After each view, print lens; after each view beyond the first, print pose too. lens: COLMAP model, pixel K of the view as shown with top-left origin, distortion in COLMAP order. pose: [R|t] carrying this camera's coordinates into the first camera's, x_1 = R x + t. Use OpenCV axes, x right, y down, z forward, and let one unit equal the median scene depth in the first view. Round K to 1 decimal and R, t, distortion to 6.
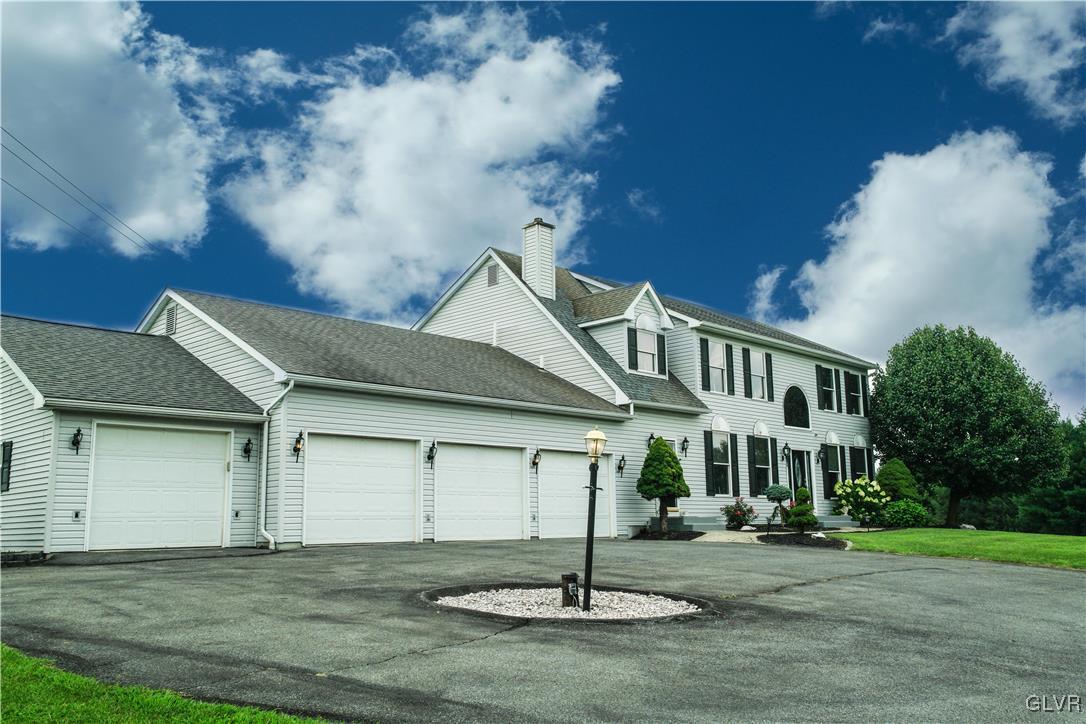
lens RADIAL K [[931.2, 0, 543.0], [0, 931.2, 362.0], [0, 0, 1]] dist [0.005763, 0.002561]
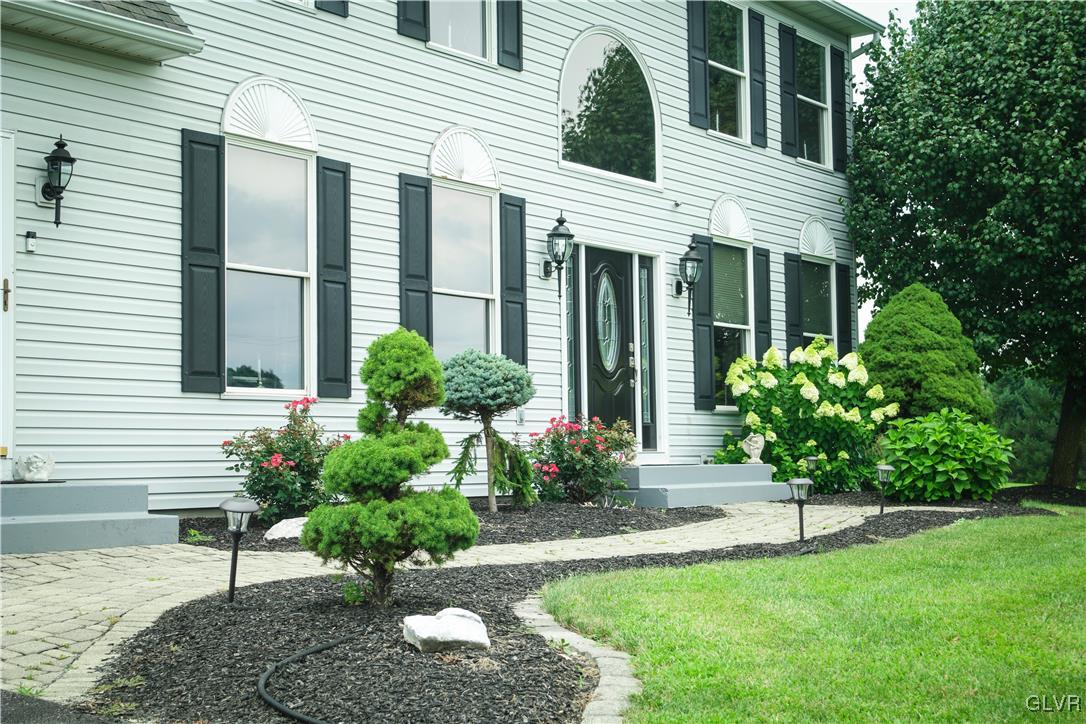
lens RADIAL K [[1526.3, 0, 543.0], [0, 1526.3, 362.0], [0, 0, 1]] dist [-0.102858, 1.027859]
pose [[0.992261, 0.006535, 0.123999, 0.188662], [-0.020030, 0.993960, 0.107904, 0.077213], [-0.122545, -0.109552, 0.986398, 0.505902]]
